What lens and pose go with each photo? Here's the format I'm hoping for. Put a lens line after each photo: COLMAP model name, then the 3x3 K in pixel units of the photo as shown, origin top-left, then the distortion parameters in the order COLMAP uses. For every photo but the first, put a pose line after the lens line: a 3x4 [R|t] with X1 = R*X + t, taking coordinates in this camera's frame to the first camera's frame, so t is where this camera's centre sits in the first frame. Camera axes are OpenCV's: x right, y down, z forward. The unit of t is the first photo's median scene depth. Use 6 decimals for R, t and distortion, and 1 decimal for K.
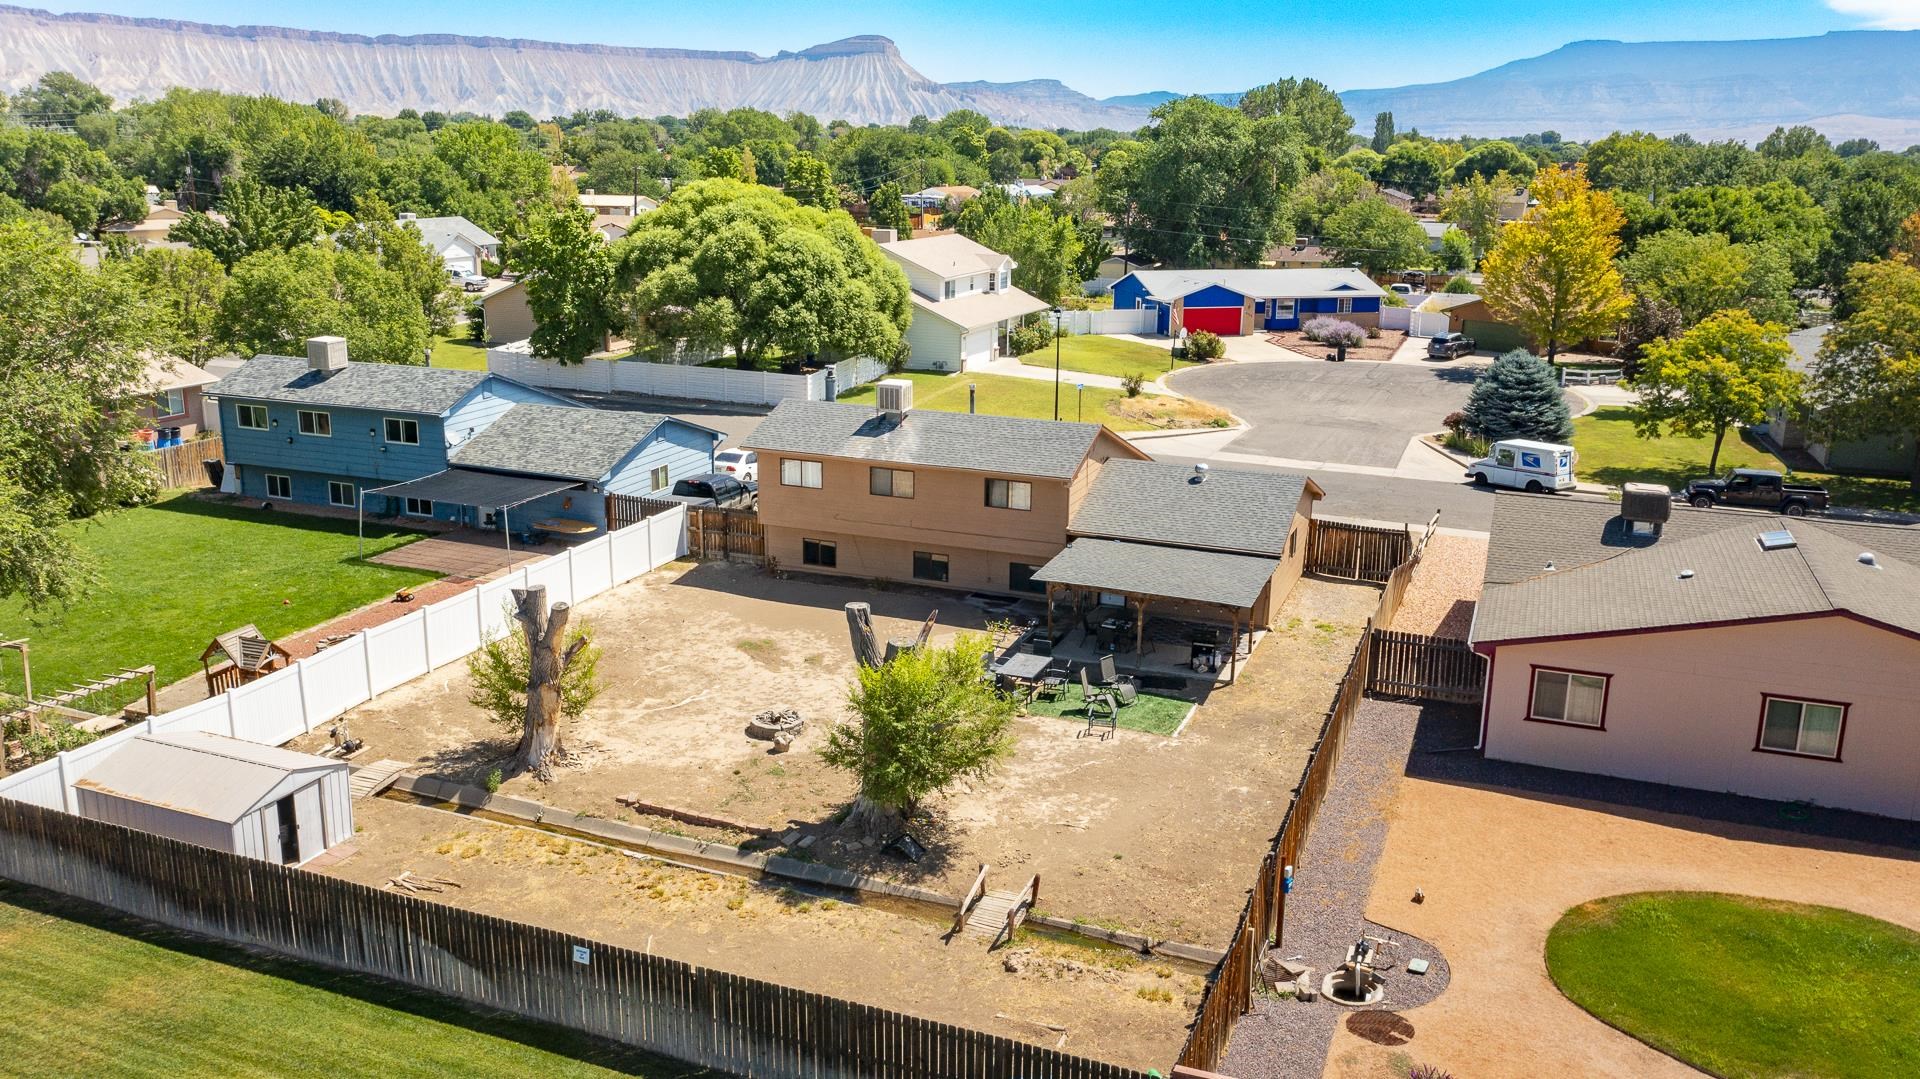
lens RADIAL K [[1515.7, 0, 960.0], [0, 1515.7, 539.5], [0, 0, 1]] dist [-0.013171, -0.000542]
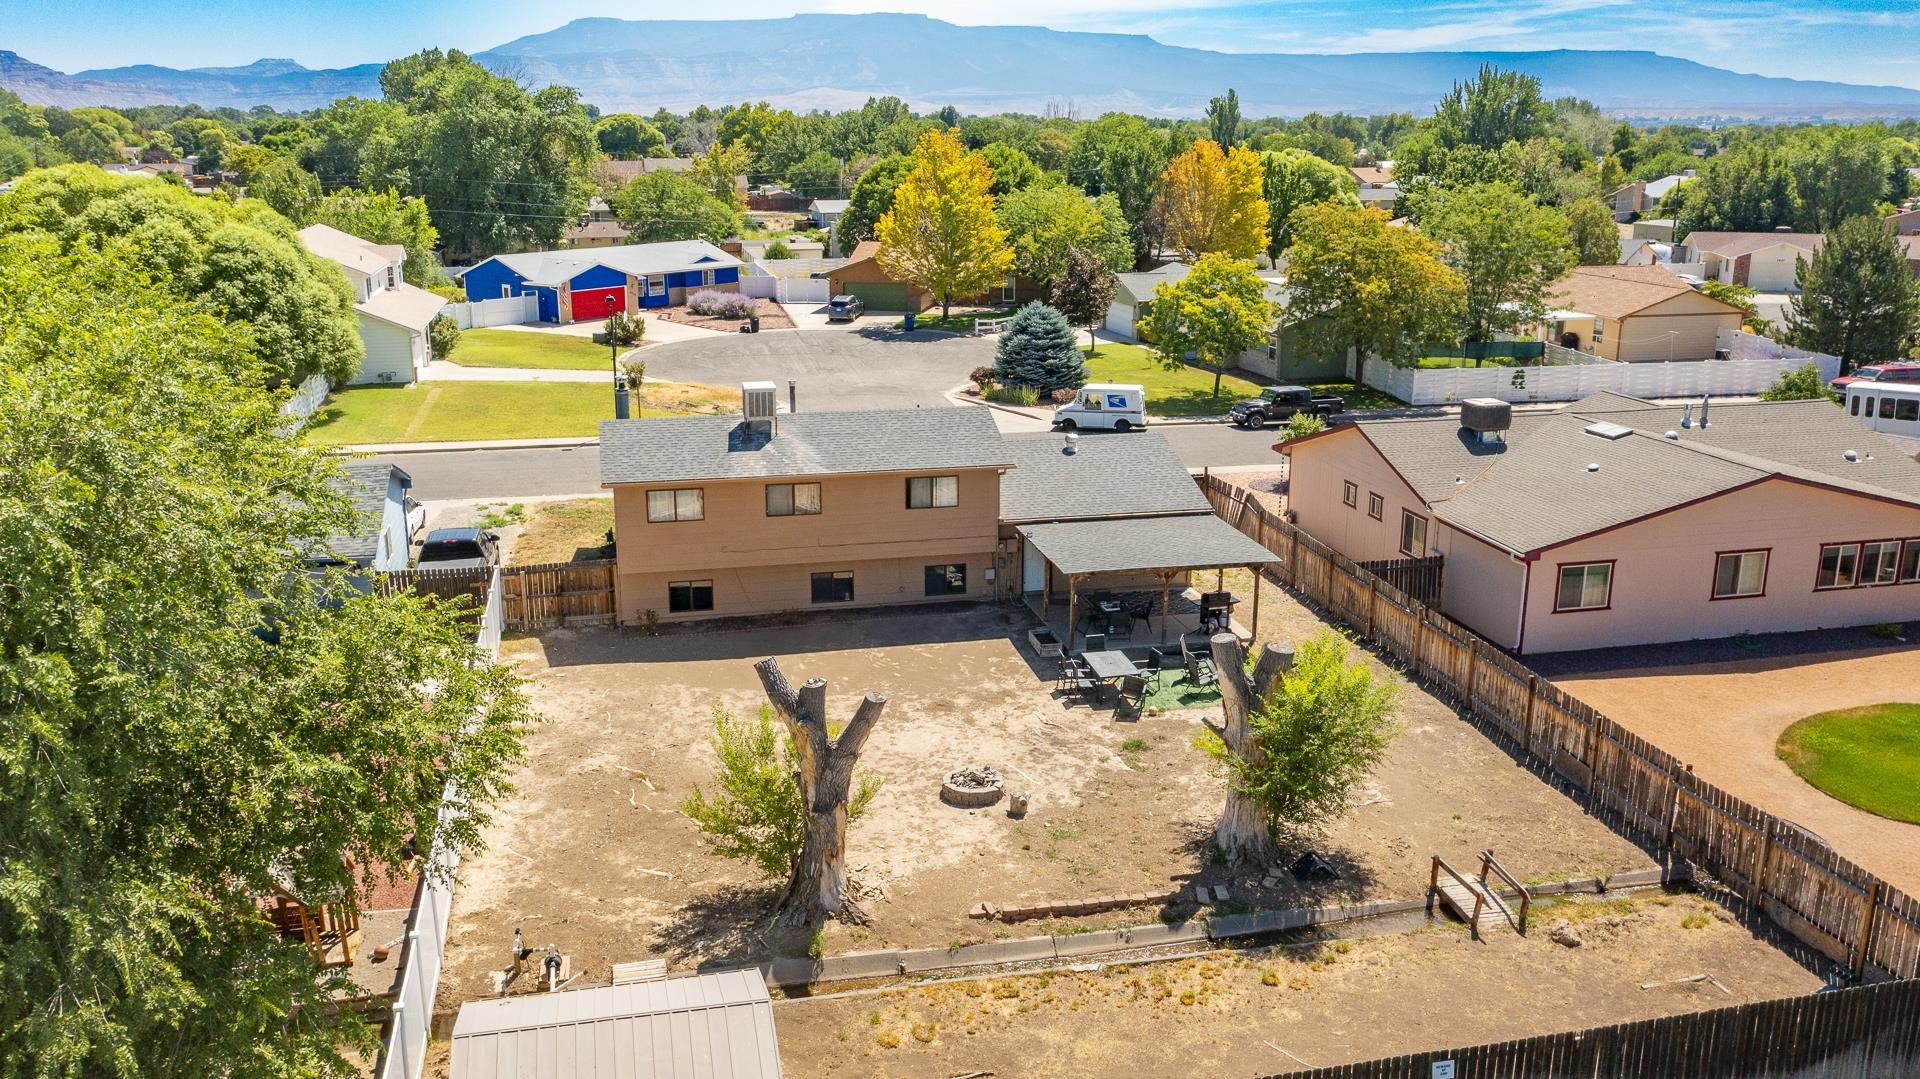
lens RADIAL K [[1515.7, 0, 960.0], [0, 1515.7, 539.5], [0, 0, 1]] dist [-0.013171, -0.000542]
pose [[0.822855, -0.161339, 0.544867, -0.275463], [0.152859, 0.986350, 0.061218, -0.033150], [-0.547306, 0.032914, 0.836285, 0.138249]]
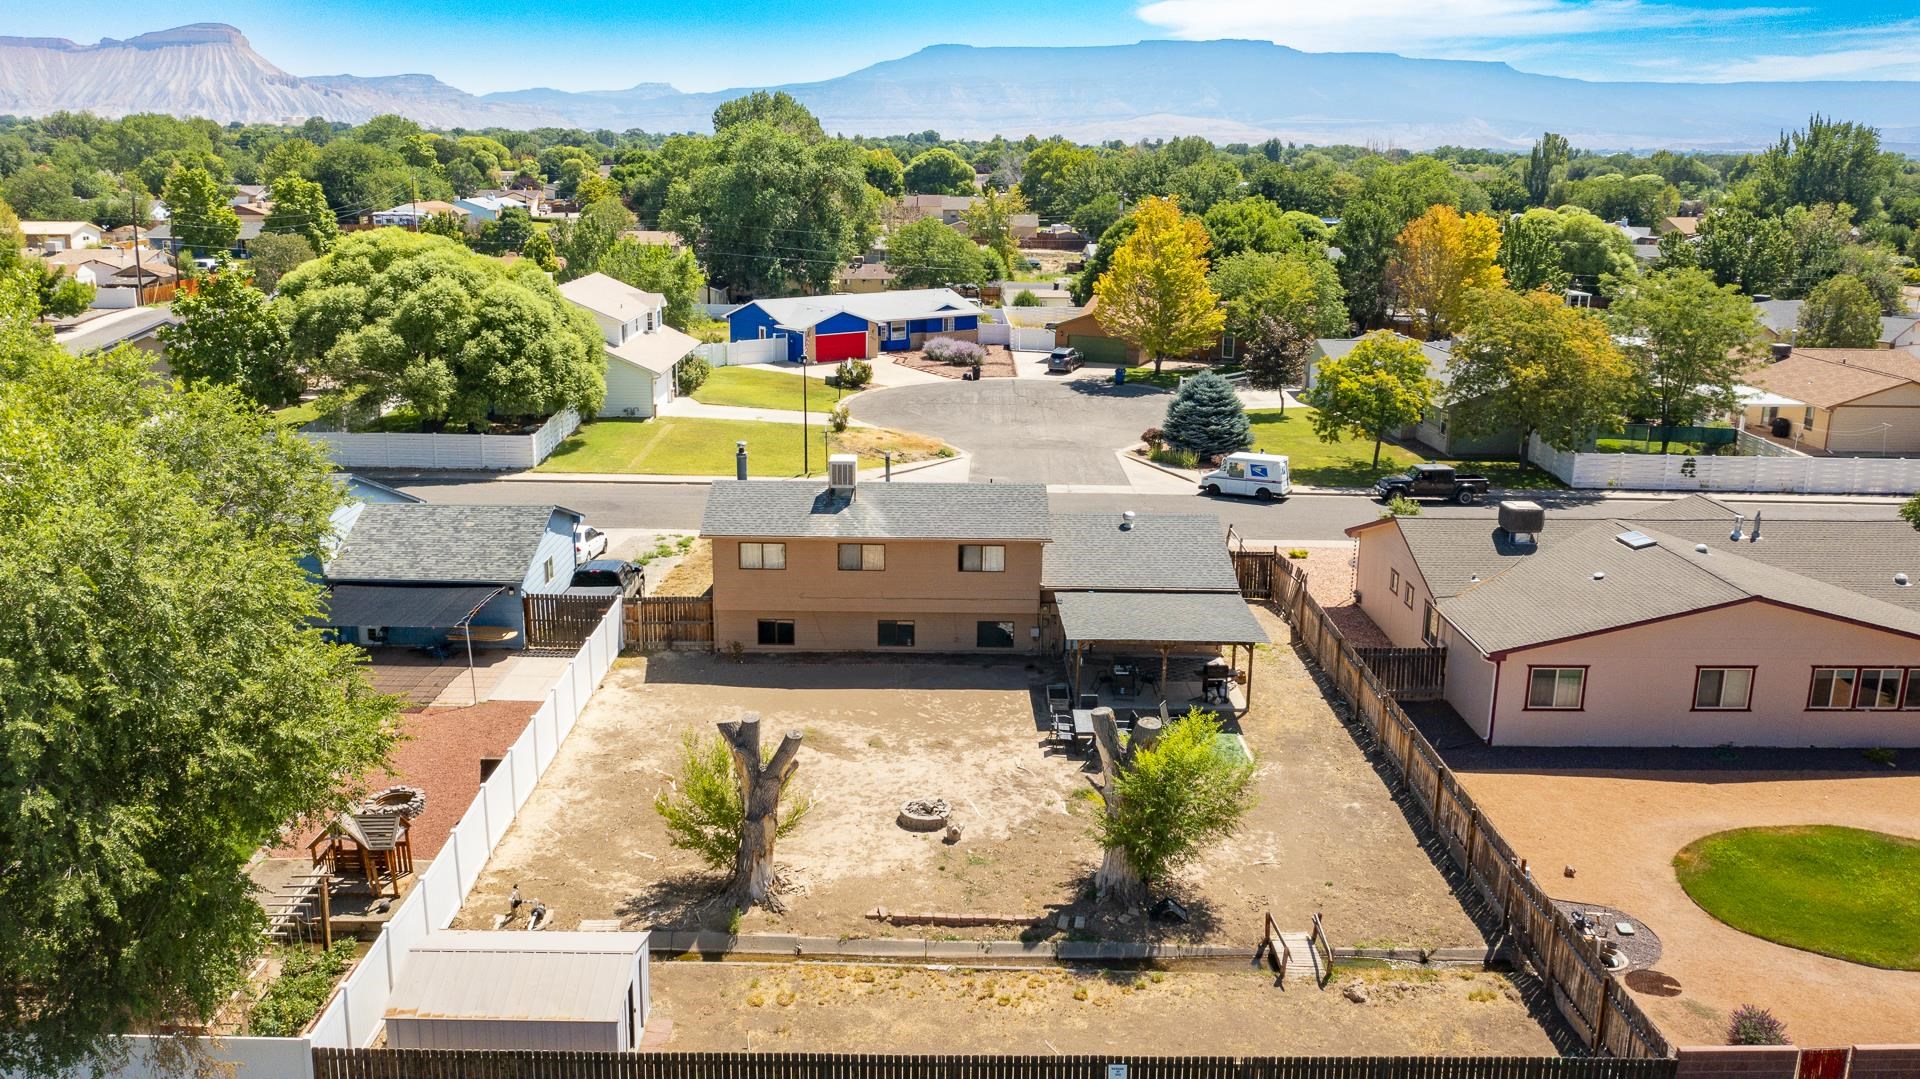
lens RADIAL K [[1506.7, 0, 960.0], [0, 1506.7, 539.5], [0, 0, 1]] dist [-0.013407, -0.000642]
pose [[0.925570, -0.096534, 0.366061, -0.220285], [0.095260, 0.995218, 0.021589, -0.040314], [-0.366395, 0.014889, 0.930340, 0.018298]]
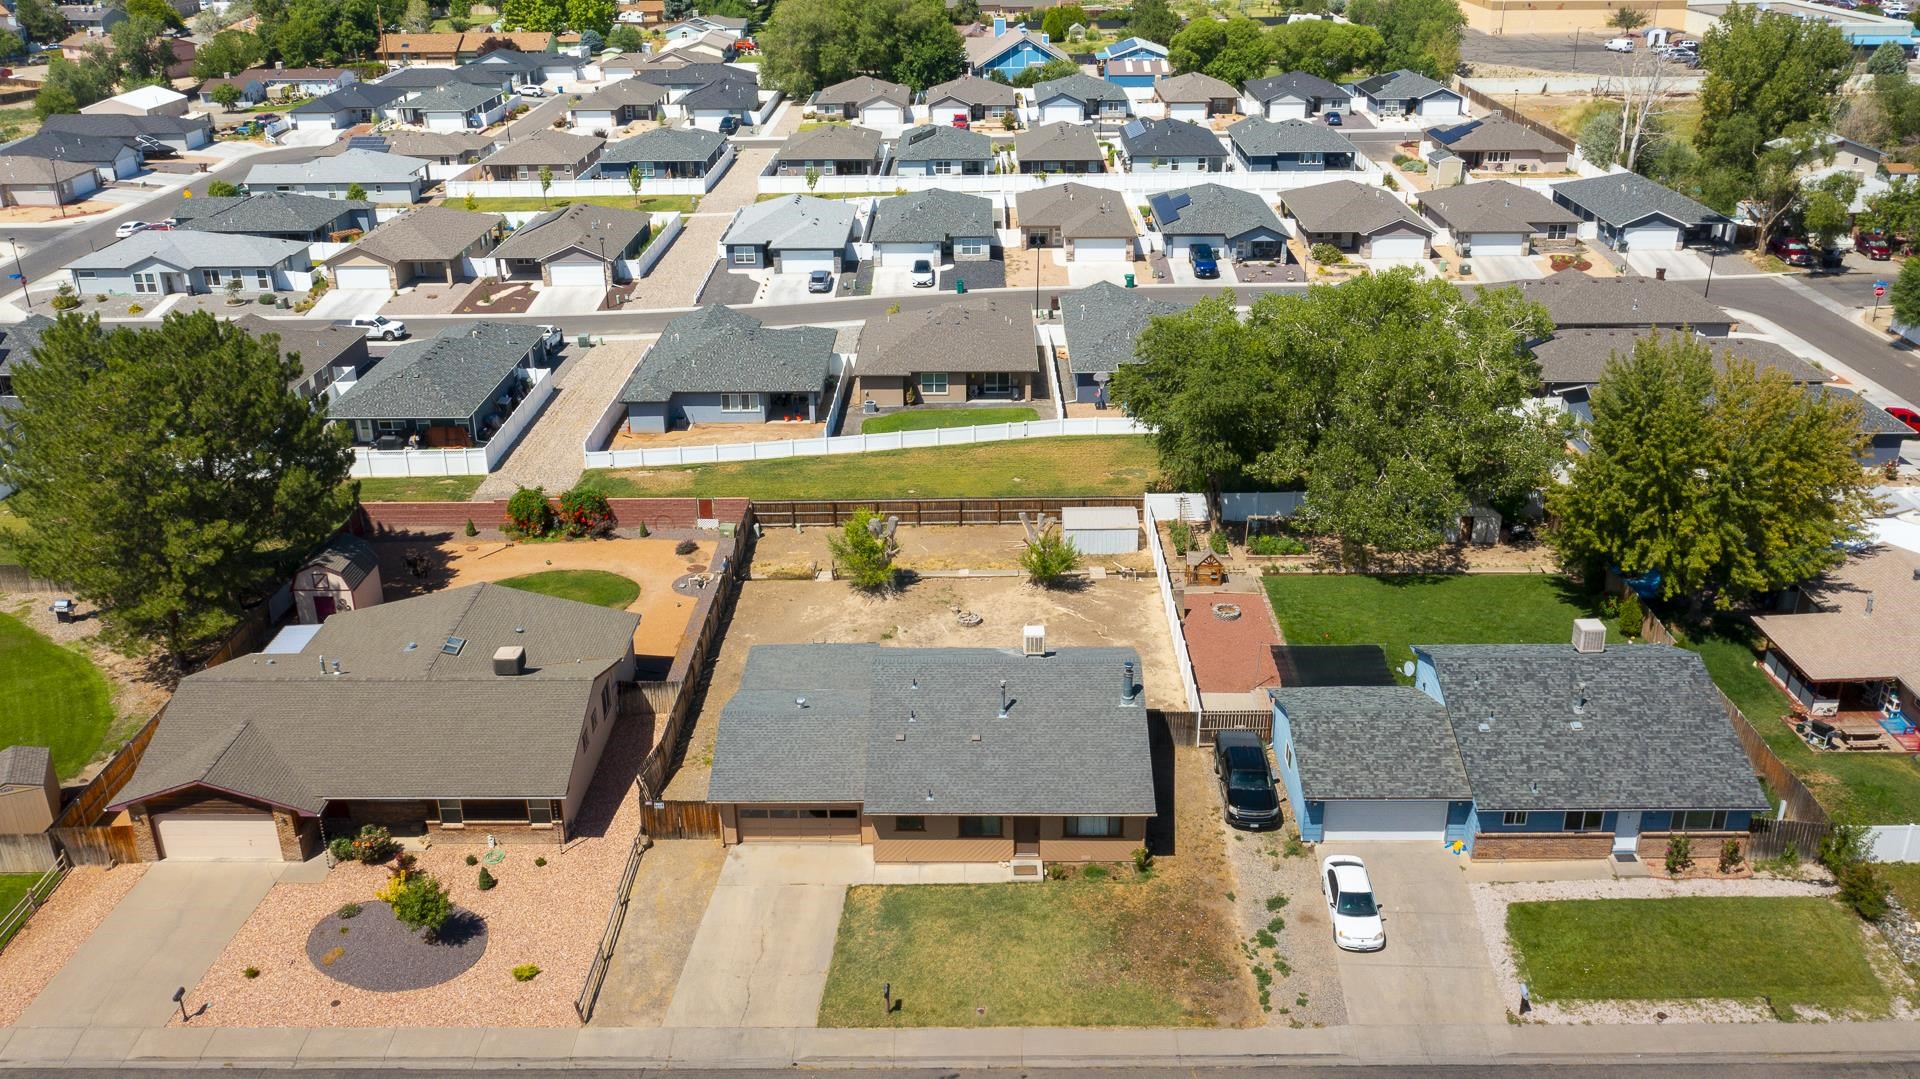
lens RADIAL K [[1564.4, 0, 960.0], [0, 1564.4, 539.5], [0, 0, 1]] dist [-0.008428, -0.003019]
pose [[-0.934160, 0.140305, -0.328117, 0.282708], [-0.093630, 0.790888, 0.604755, -0.616609], [0.344354, 0.595659, -0.725679, 1.208988]]
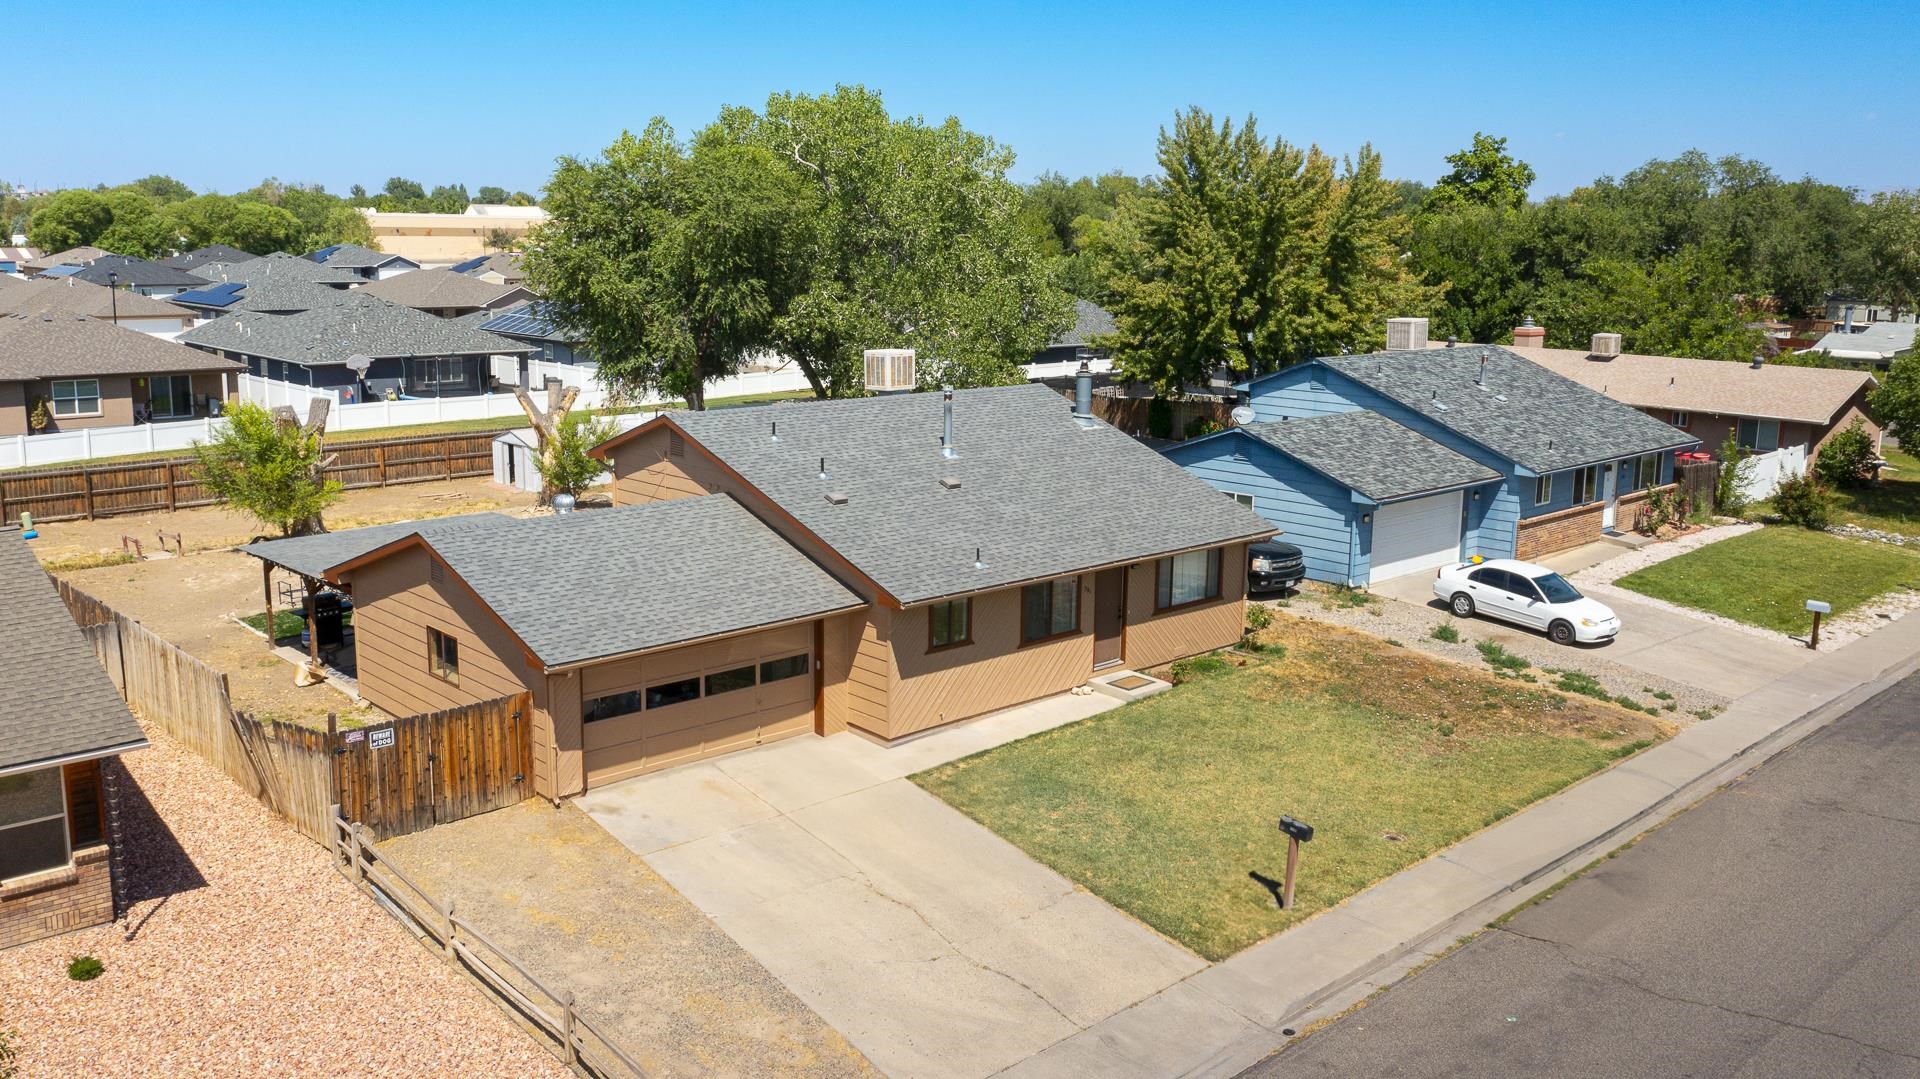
lens RADIAL K [[1564.4, 0, 960.0], [0, 1564.4, 539.5], [0, 0, 1]] dist [-0.008428, -0.003019]
pose [[-0.422194, 0.155856, -0.893007, 0.401969], [-0.249953, 0.926906, 0.279945, -0.151834], [0.871364, 0.341401, -0.352377, 0.841796]]
